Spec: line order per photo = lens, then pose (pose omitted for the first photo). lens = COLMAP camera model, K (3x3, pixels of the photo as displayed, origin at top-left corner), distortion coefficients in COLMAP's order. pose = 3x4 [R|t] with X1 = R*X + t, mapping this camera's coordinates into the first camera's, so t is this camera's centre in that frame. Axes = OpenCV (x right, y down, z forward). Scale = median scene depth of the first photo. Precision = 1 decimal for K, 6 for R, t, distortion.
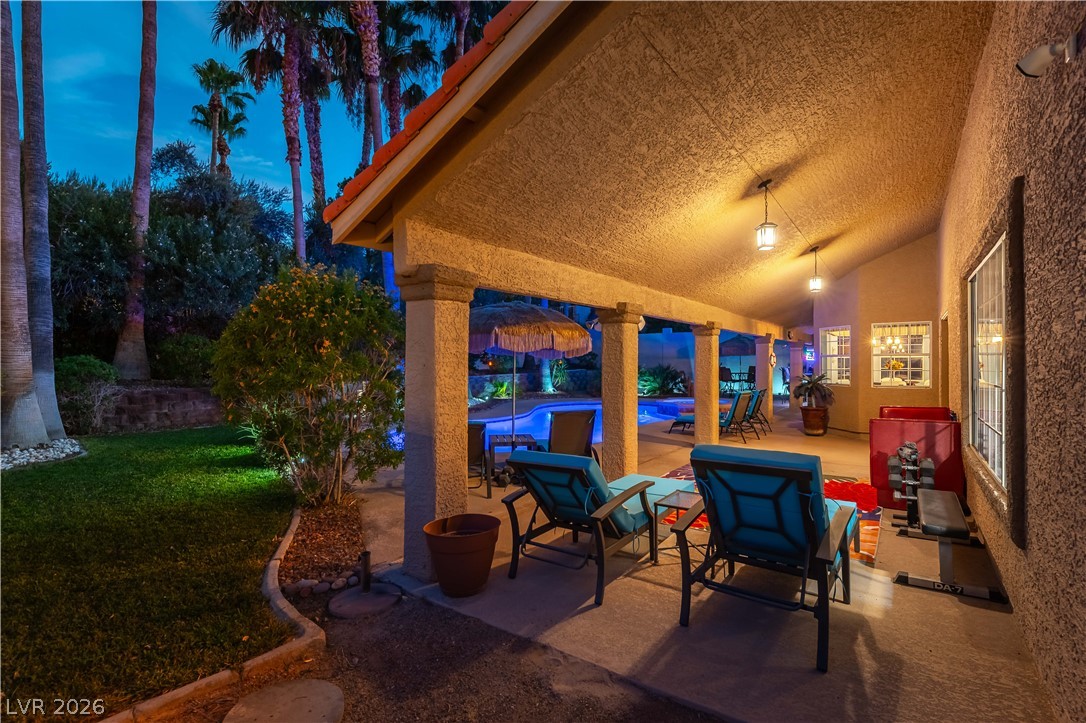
lens RADIAL K [[485.1, 0, 543.0], [0, 485.1, 361.5], [0, 0, 1]] dist [0.001098, 0.000430]
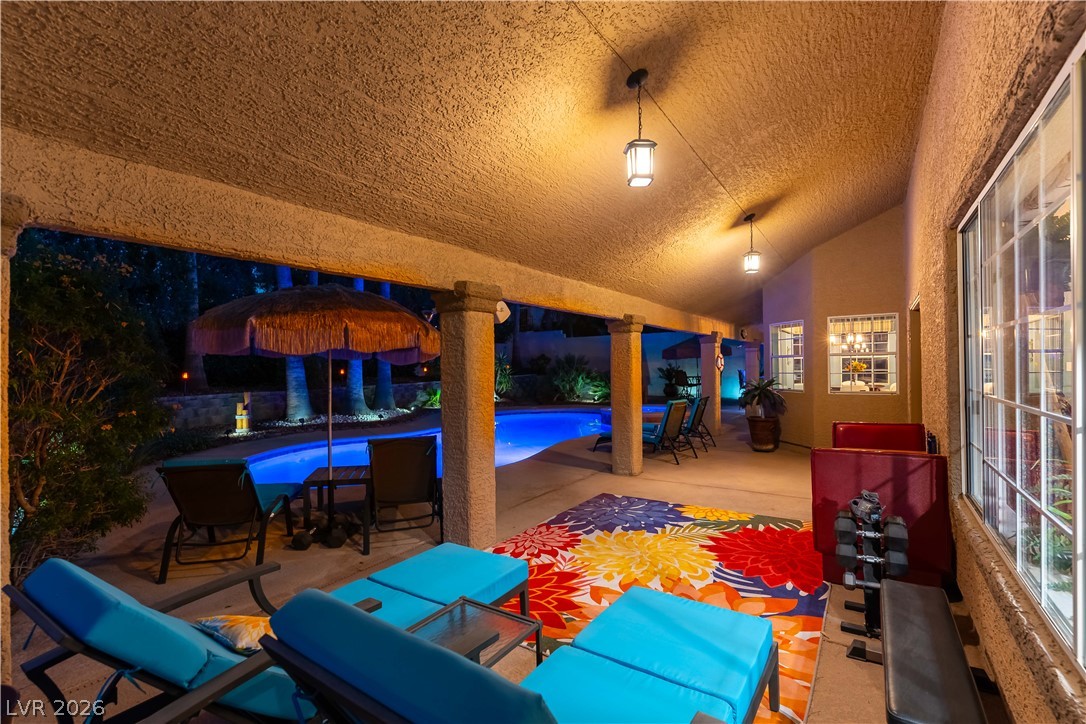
lens RADIAL K [[472.6, 0, 543.1], [0, 472.6, 367.8], [0, 0, 1]] dist [-0.000817, -0.000255]
pose [[0.999388, -0.011815, 0.032919, 0.186727], [0.011691, 0.999924, 0.003944, 0.000047], [-0.032963, -0.003557, 0.999450, 0.238547]]
